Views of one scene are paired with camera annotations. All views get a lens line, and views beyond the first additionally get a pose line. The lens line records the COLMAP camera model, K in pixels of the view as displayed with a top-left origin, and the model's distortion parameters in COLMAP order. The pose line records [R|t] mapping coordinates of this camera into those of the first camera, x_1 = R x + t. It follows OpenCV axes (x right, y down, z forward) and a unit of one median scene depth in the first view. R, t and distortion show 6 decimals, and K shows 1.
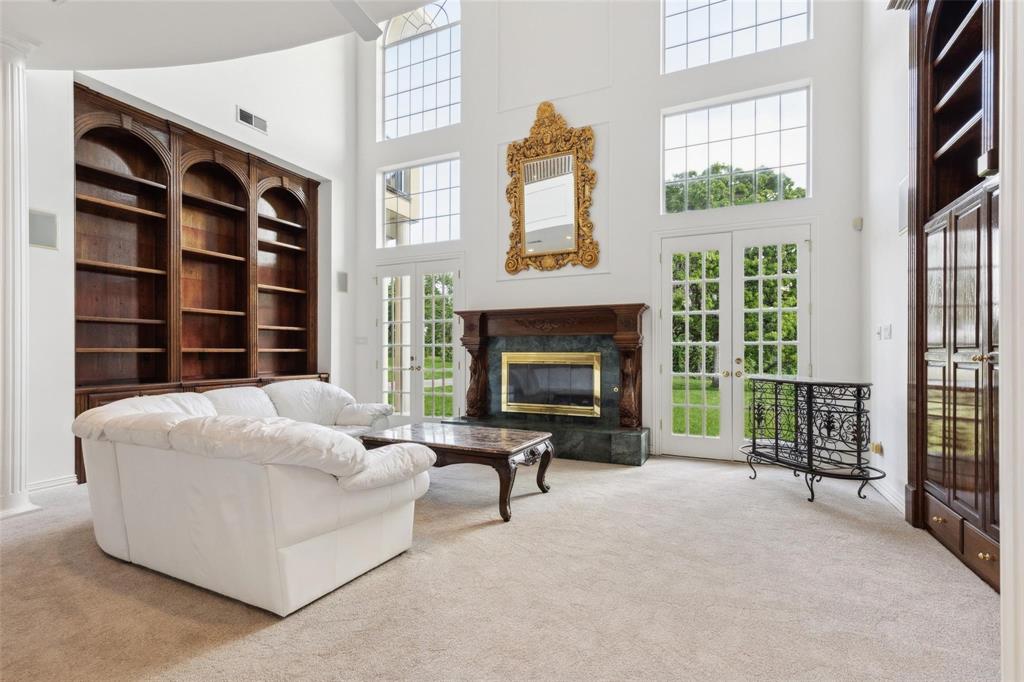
lens RADIAL K [[462.6, 0, 519.1], [0, 462.6, 351.2], [0, 0, 1]] dist [0.003958, -0.000321]
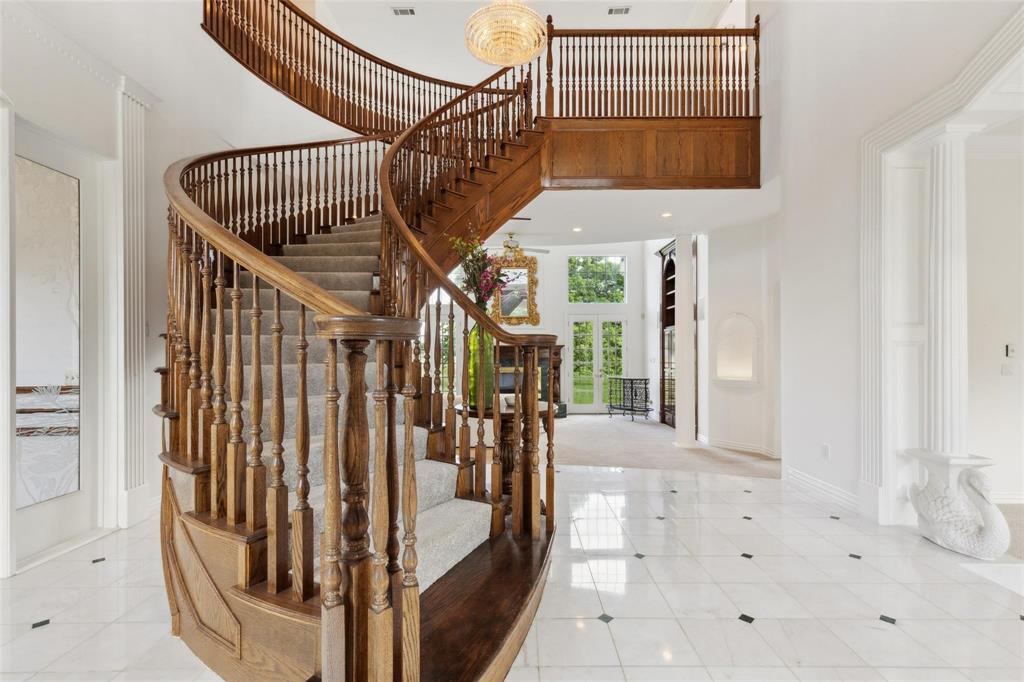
lens RADIAL K [[462.6, 0, 519.1], [0, 462.6, 351.2], [0, 0, 1]] dist [0.003958, -0.000321]
pose [[0.912888, -0.003699, 0.408194, -0.859997], [0.003784, 0.999993, 0.000600, -0.078672], [-0.408193, 0.000997, 0.912895, -0.965574]]
